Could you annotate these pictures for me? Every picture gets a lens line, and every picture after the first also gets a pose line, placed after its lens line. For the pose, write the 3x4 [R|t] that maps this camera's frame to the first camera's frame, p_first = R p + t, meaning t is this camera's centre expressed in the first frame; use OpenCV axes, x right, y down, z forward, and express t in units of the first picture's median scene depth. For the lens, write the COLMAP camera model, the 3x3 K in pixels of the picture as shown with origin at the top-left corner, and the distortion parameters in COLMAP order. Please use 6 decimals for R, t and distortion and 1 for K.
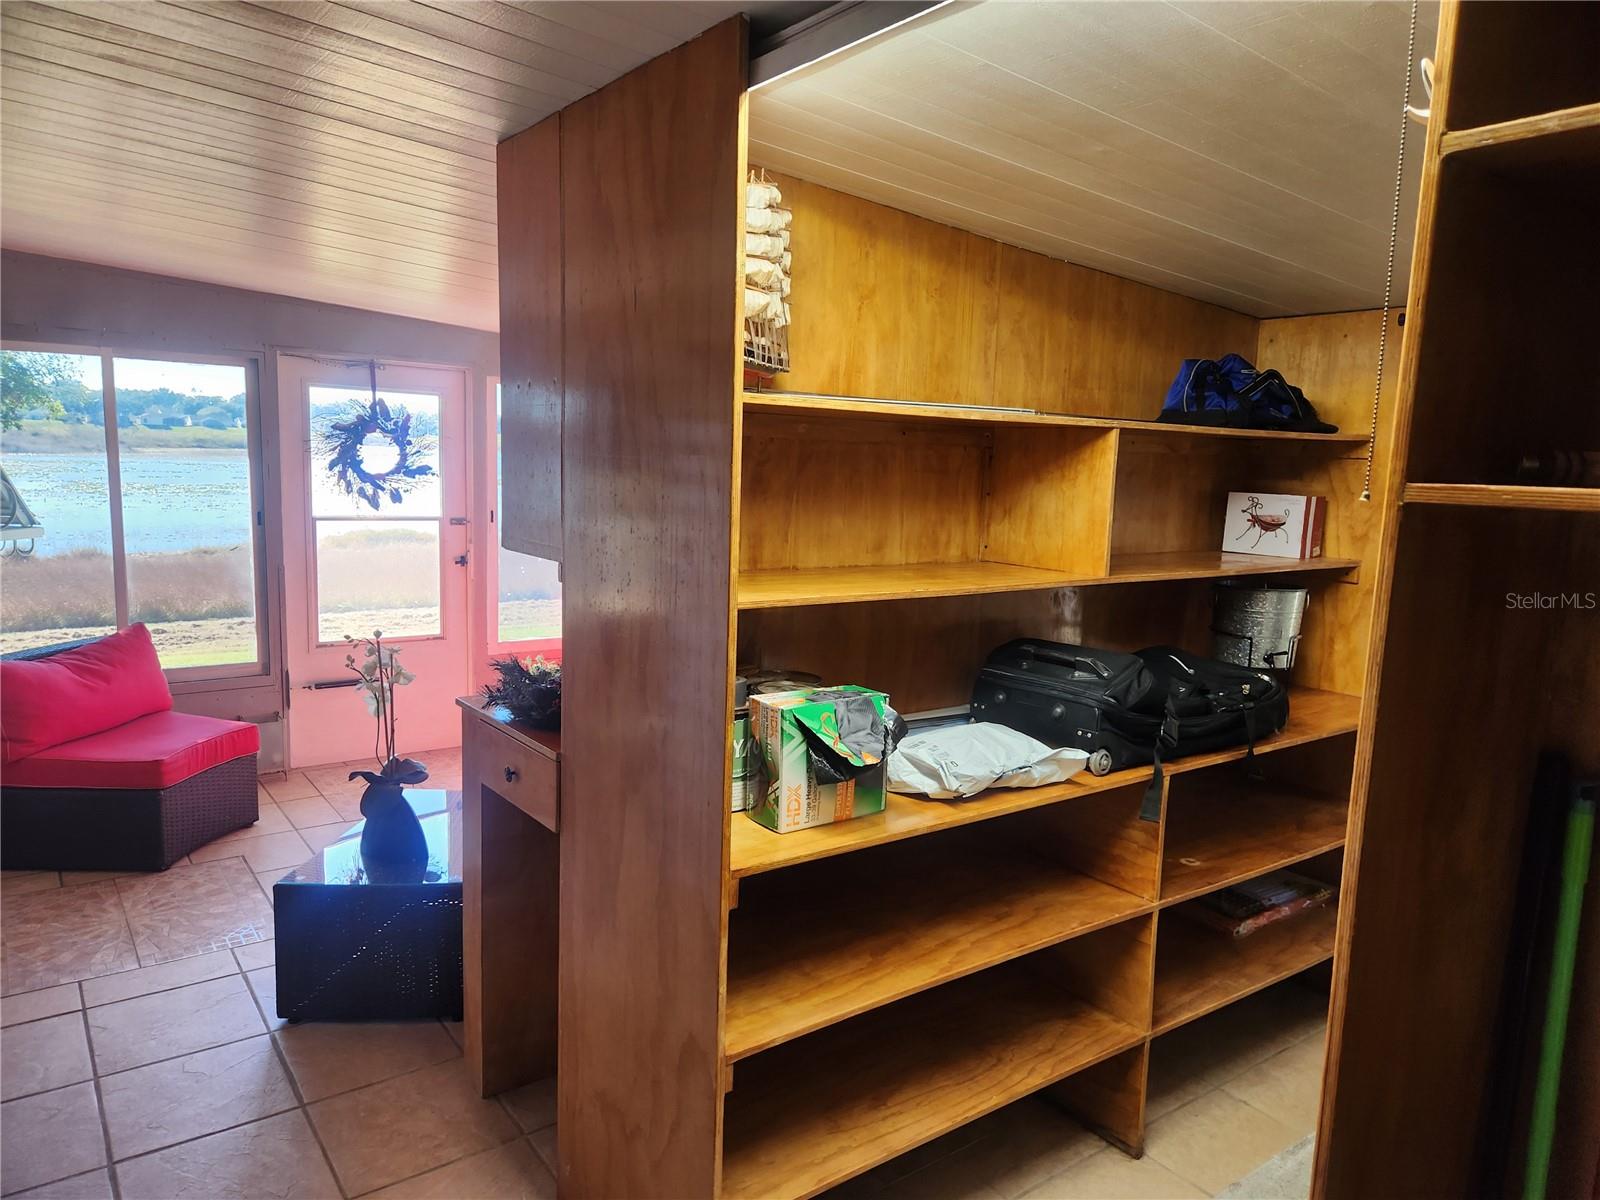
lens RADIAL K [[1077.4, 0, 797.6], [0, 1077.4, 603.7], [0, 0, 1]] dist [0.025244, -0.017350]
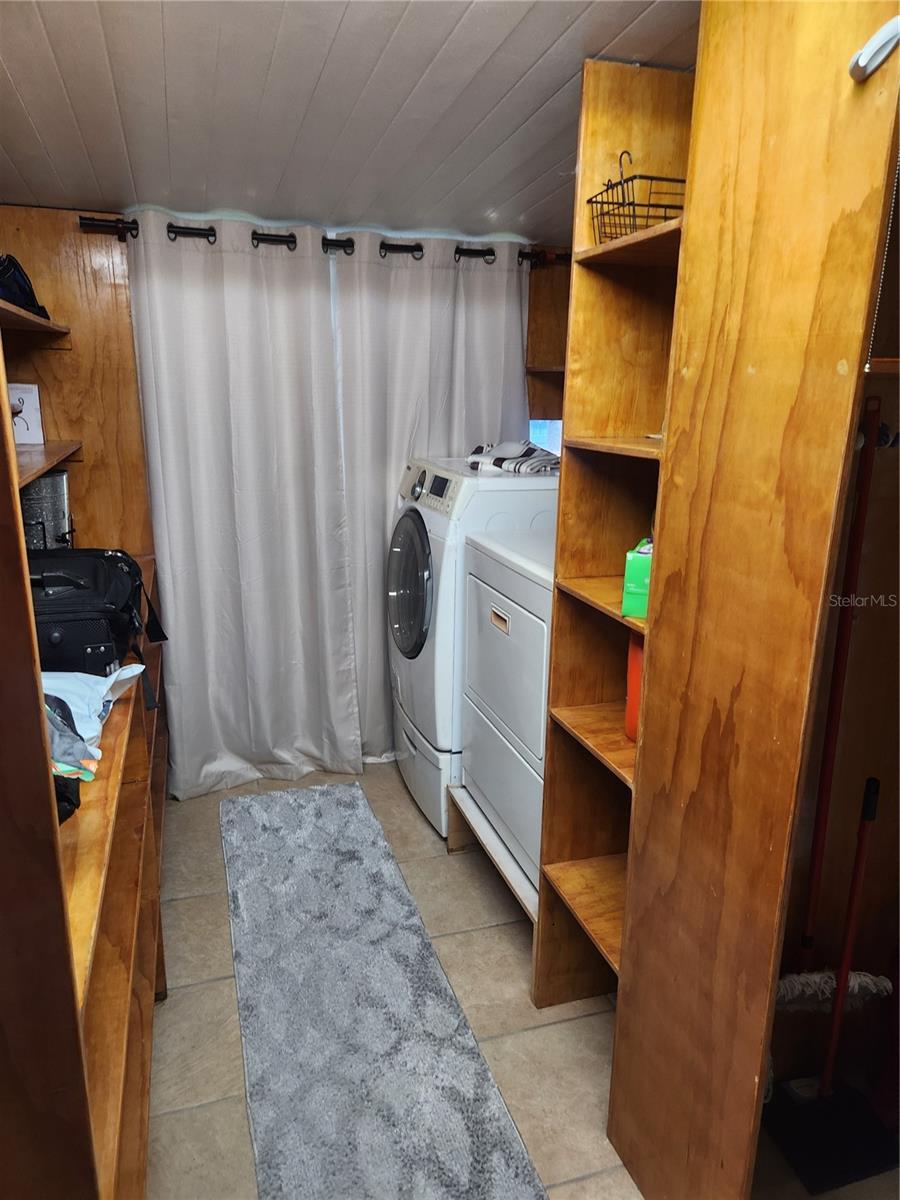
lens RADIAL K [[808.1, 0, 448.3], [0, 808.1, 597.7], [0, 0, 1]] dist [0.025244, -0.017350]
pose [[0.331544, -0.264947, 0.905473, -0.180963], [0.123239, 0.963696, 0.236859, -0.035773], [-0.935356, 0.033061, 0.352160, 0.336272]]
